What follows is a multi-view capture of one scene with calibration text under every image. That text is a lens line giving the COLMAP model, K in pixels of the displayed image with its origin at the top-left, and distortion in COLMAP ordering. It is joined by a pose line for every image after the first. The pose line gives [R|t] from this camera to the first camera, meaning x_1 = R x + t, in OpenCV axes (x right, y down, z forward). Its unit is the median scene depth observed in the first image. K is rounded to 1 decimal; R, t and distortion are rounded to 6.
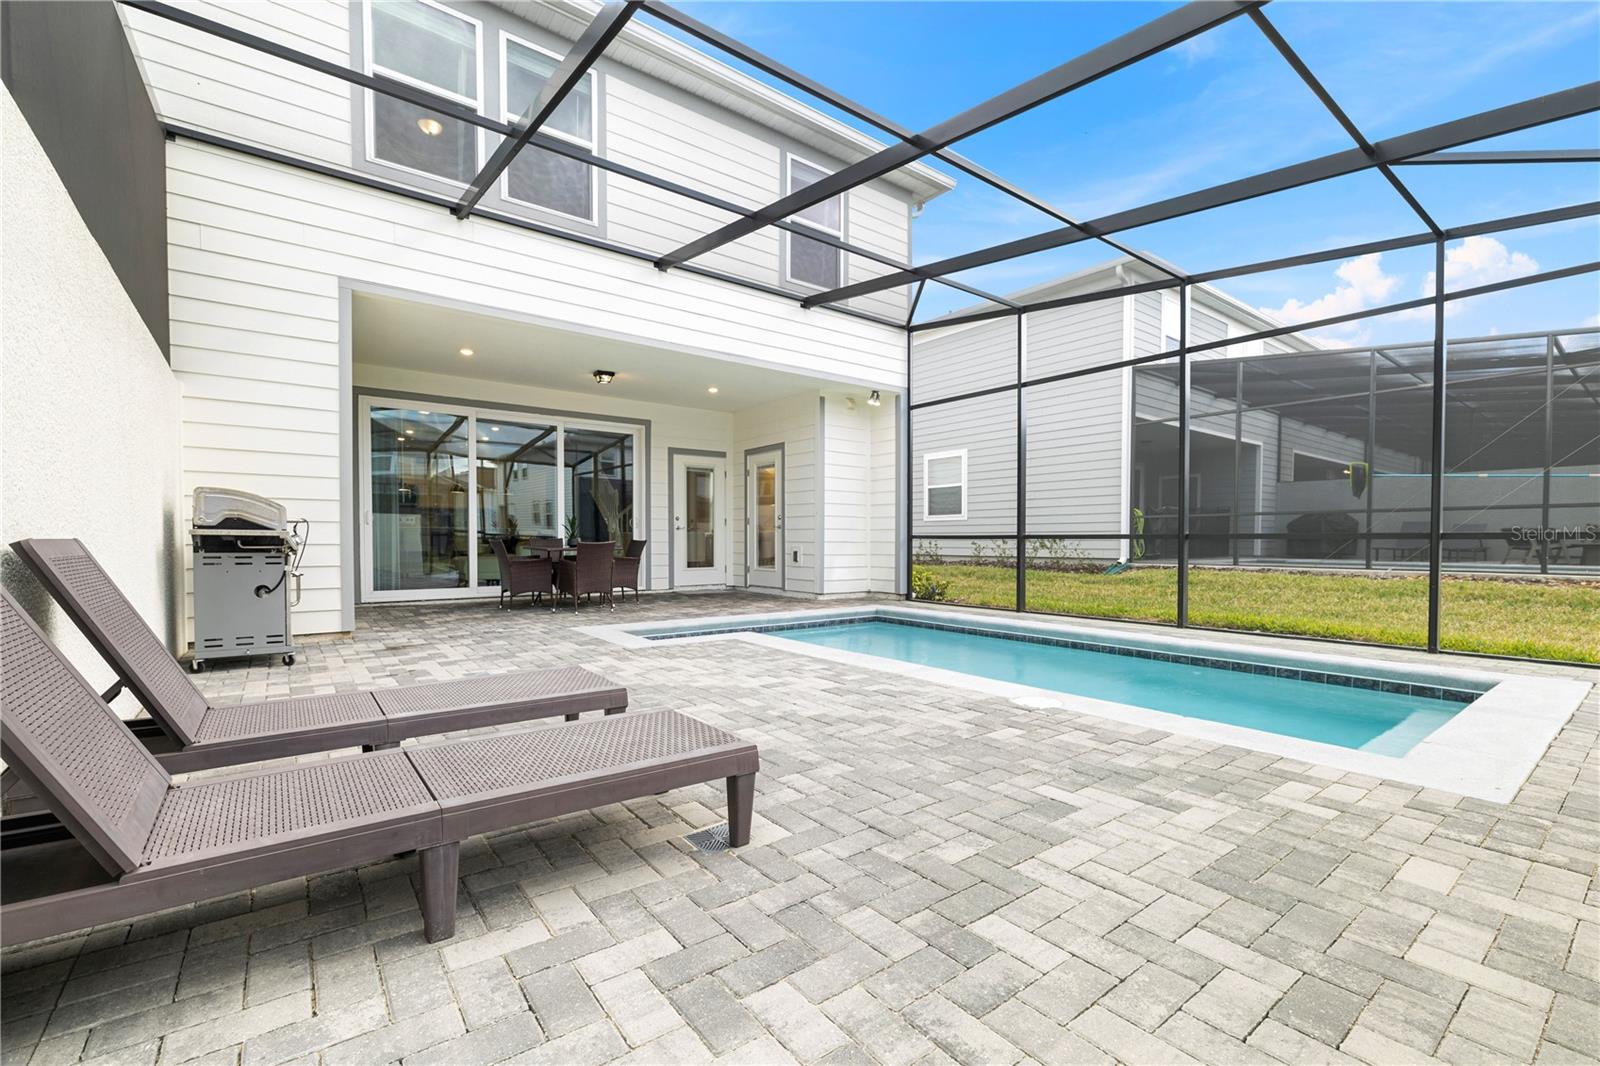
lens RADIAL K [[688.5, 0, 813.3], [0, 688.5, 559.7], [0, 0, 1]] dist [0.000556, 0.000371]
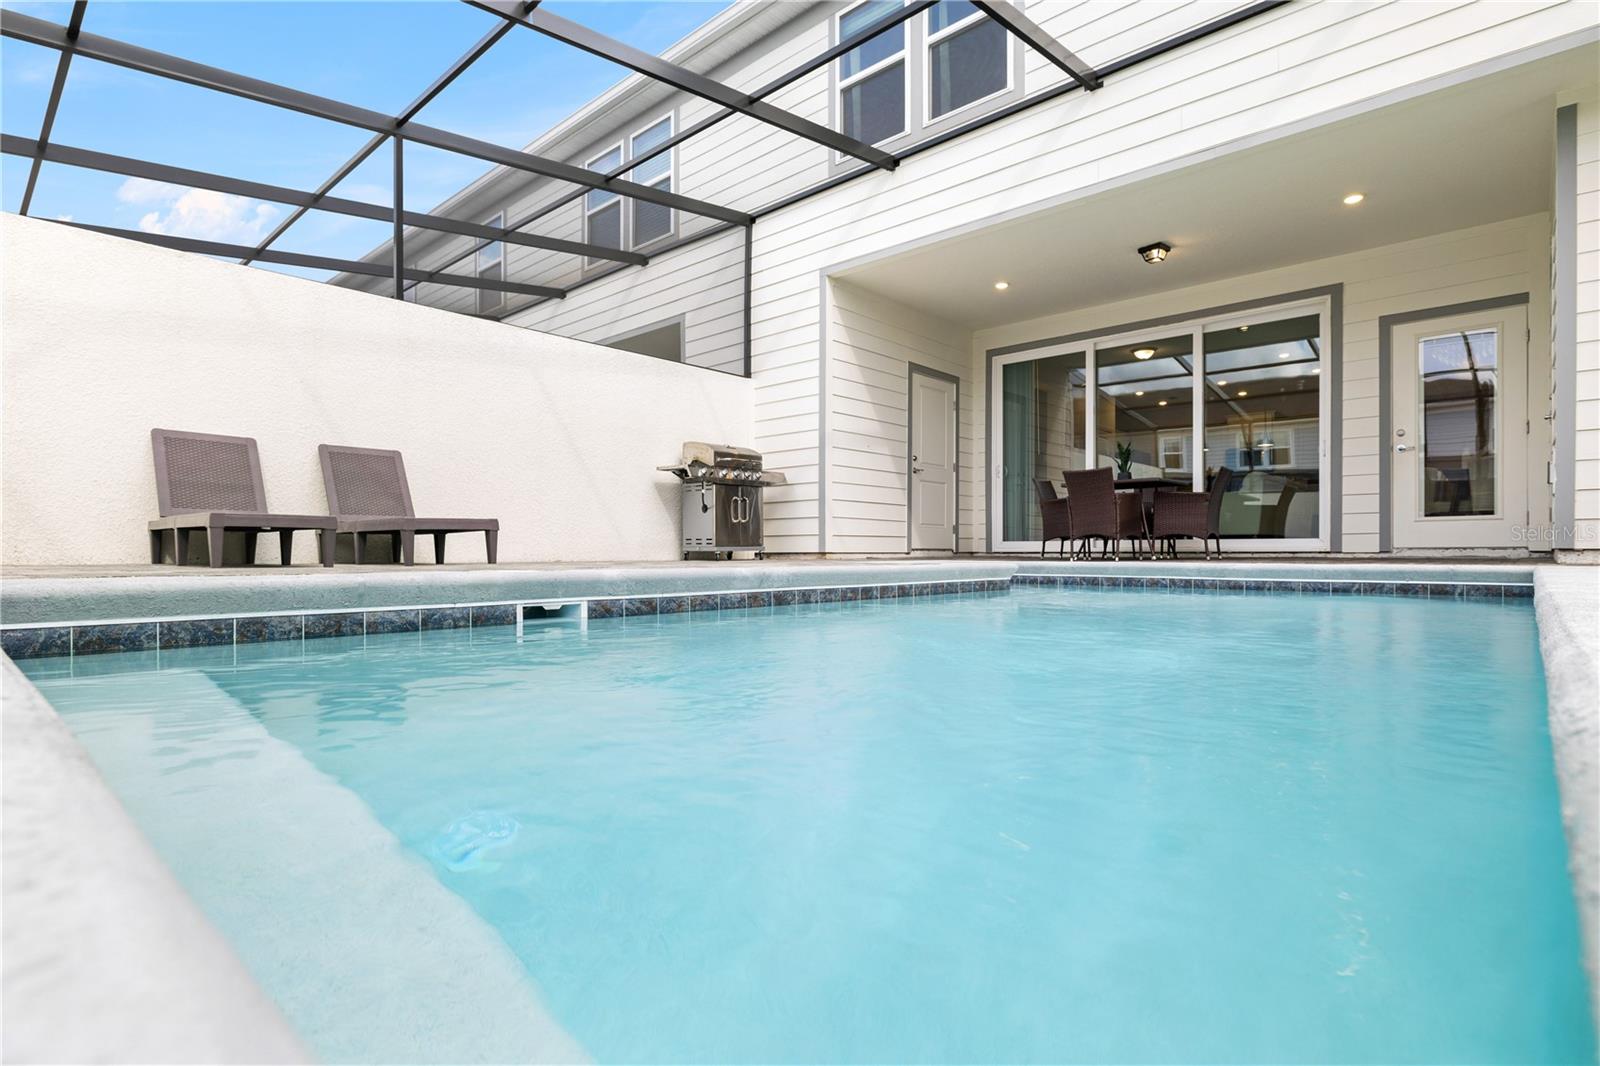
lens RADIAL K [[802.9, 0, 799.6], [0, 802.9, 553.3], [0, 0, 1]] dist [-0.009552, 0.001121]
pose [[0.165864, -0.003362, -0.986143, 0.490902], [-0.028486, 0.999561, -0.008199, 0.079572], [0.985737, 0.029452, 0.165695, 0.485745]]
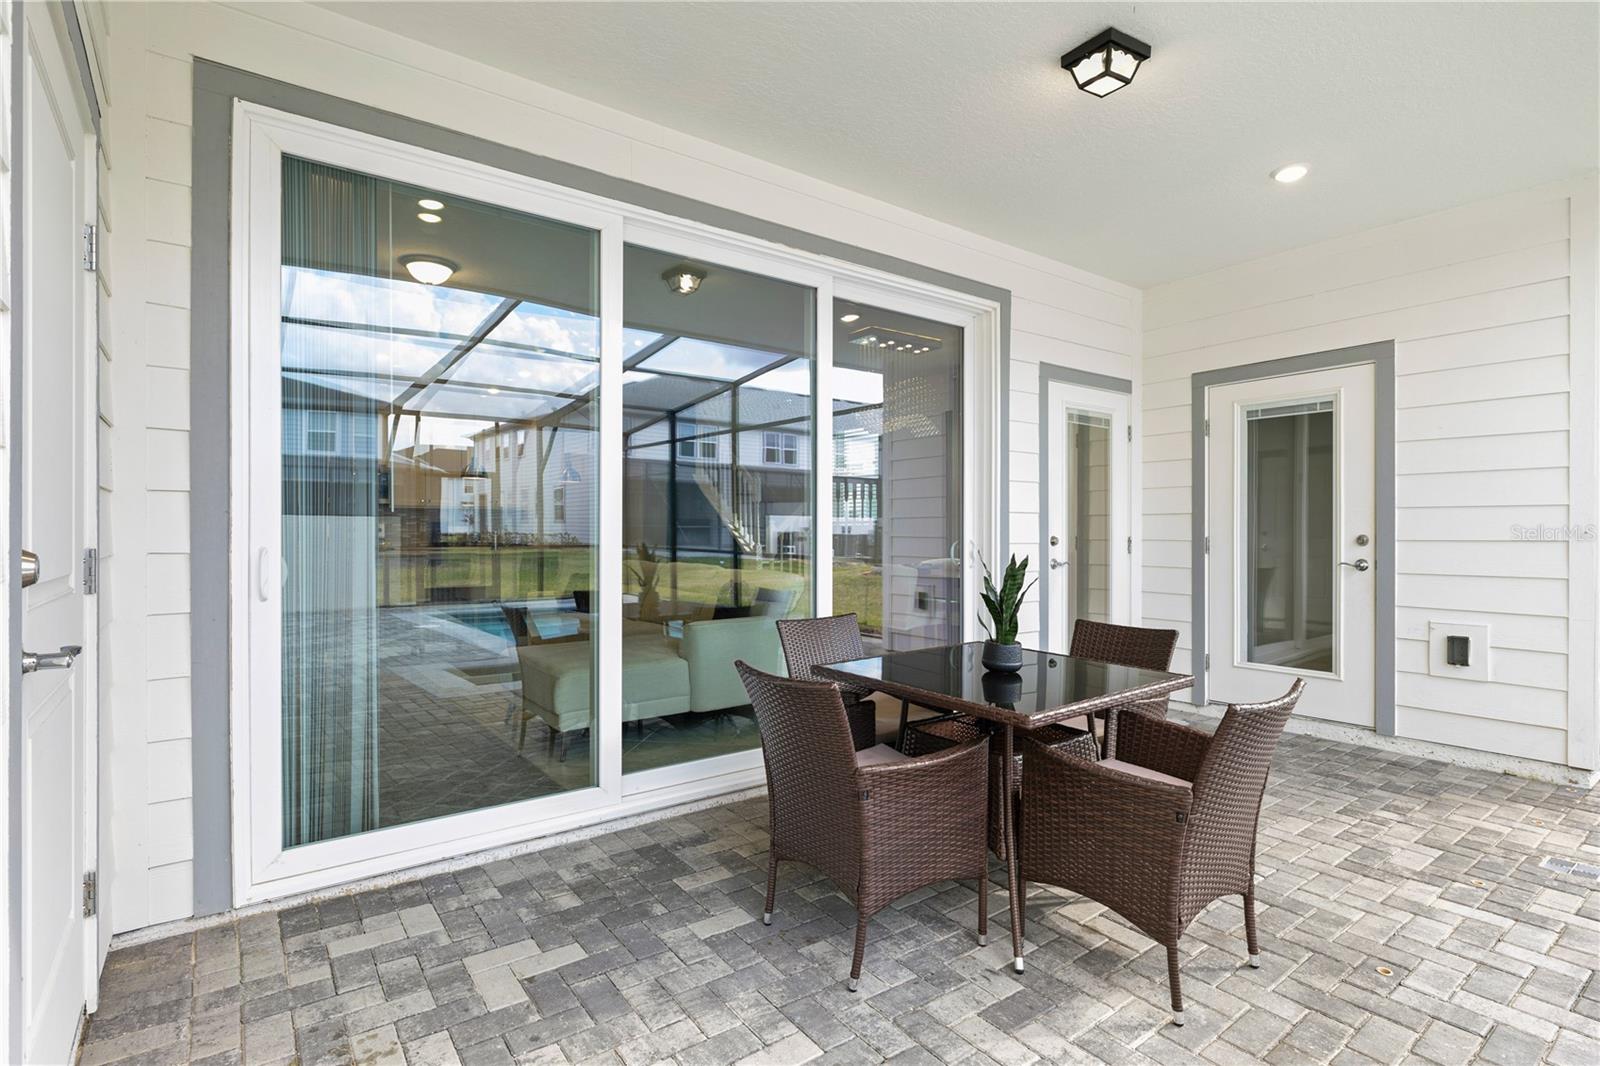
lens RADIAL K [[787.5, 0, 800.0], [0, 787.5, 533.0], [0, 0, 1]] dist [-0.002311, 0.000140]
pose [[0.999875, -0.001364, -0.015774, -0.426280], [0.000946, 0.999648, -0.026508, -0.065886], [0.015805, 0.026490, 0.999524, 0.682617]]
